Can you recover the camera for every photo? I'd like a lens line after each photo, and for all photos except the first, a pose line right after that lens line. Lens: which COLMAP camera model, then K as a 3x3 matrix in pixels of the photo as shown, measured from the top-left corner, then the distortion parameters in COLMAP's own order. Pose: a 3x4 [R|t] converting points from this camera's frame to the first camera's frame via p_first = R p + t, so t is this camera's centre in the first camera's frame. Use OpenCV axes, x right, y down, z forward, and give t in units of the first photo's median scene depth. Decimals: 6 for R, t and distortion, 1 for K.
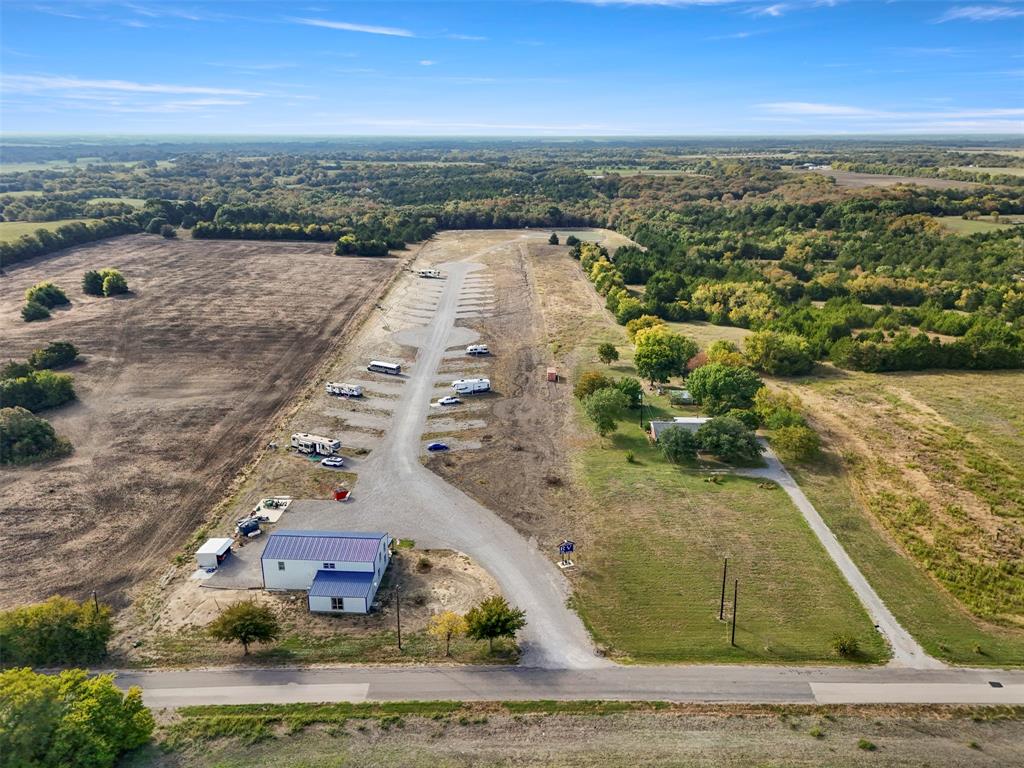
lens RADIAL K [[752.8, 0, 514.6], [0, 752.8, 389.5], [0, 0, 1]] dist [0.080642, -0.073737]
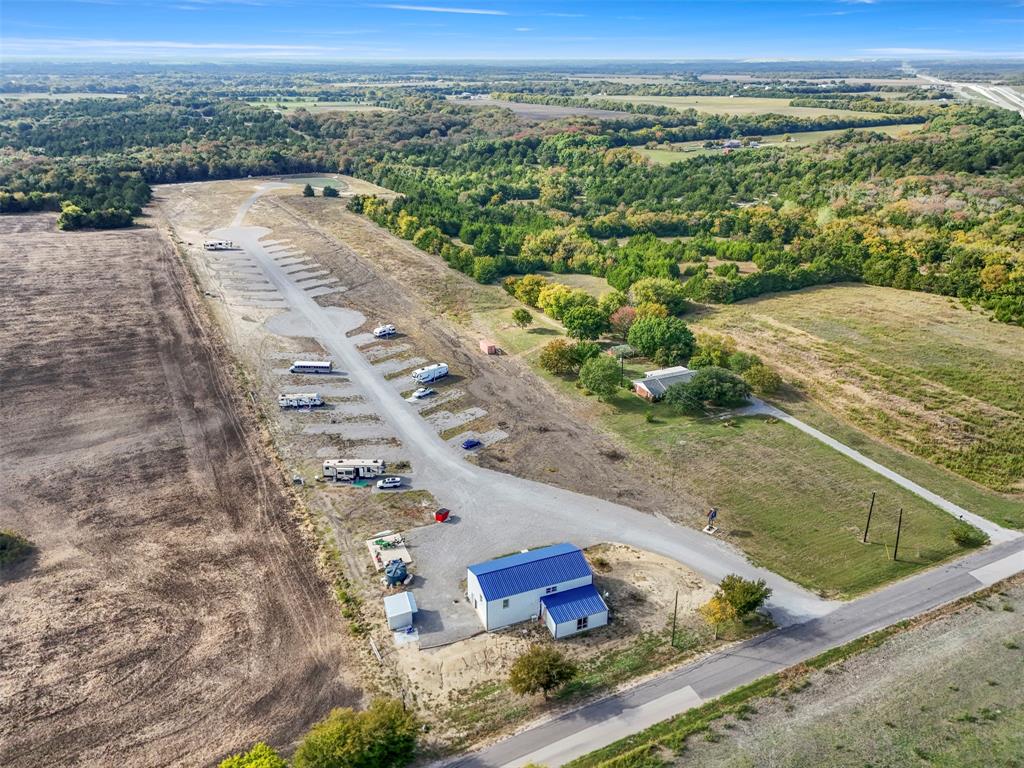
lens RADIAL K [[752.8, 0, 514.6], [0, 752.8, 389.5], [0, 0, 1]] dist [0.080642, -0.073737]
pose [[0.897627, -0.175718, 0.404213, -0.247485], [0.139425, 0.983201, 0.117796, -0.057573], [-0.418122, -0.049379, 0.907048, 0.051754]]
